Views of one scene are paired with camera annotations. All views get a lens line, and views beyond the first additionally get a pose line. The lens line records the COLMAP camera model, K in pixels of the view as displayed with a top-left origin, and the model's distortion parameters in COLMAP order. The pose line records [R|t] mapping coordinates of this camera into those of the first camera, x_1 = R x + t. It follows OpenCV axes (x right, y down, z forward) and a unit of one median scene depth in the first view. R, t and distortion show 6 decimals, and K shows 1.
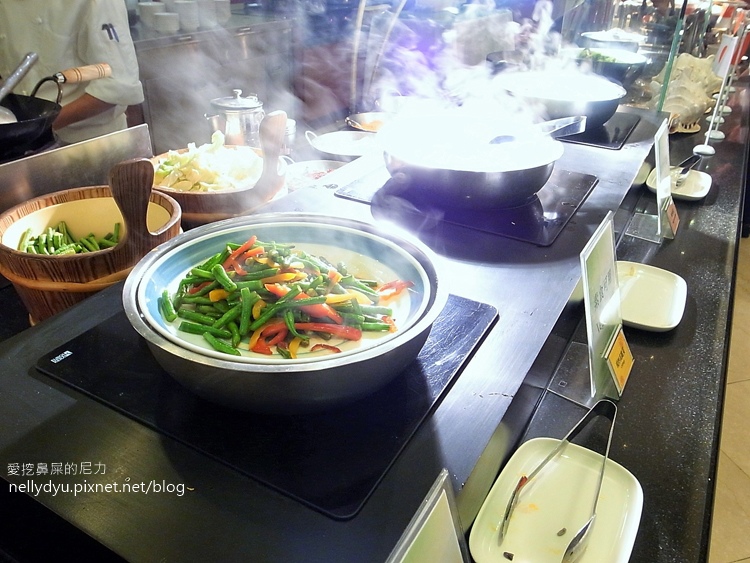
lens RADIAL K [[604.7, 0, 375.0], [0, 604.7, 282.3], [0, 0, 1]] dist [-0.031331, -0.003629]
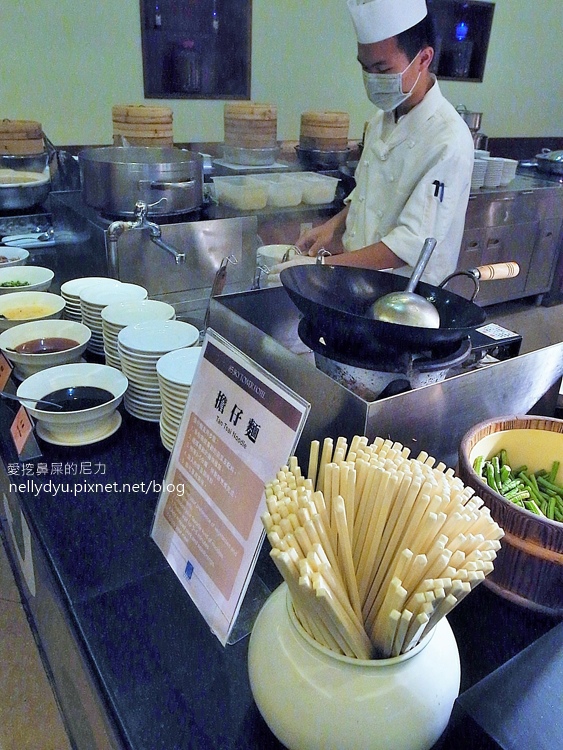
lens RADIAL K [[604.7, 0, 282.1], [0, 604.7, 374.4], [0, 0, 1]] dist [-0.031331, -0.003629]
pose [[0.885075, 0.201294, -0.419671, -0.438993], [-0.231731, 0.972526, -0.022244, -0.109376], [0.403663, 0.116938, 0.907404, 0.011186]]
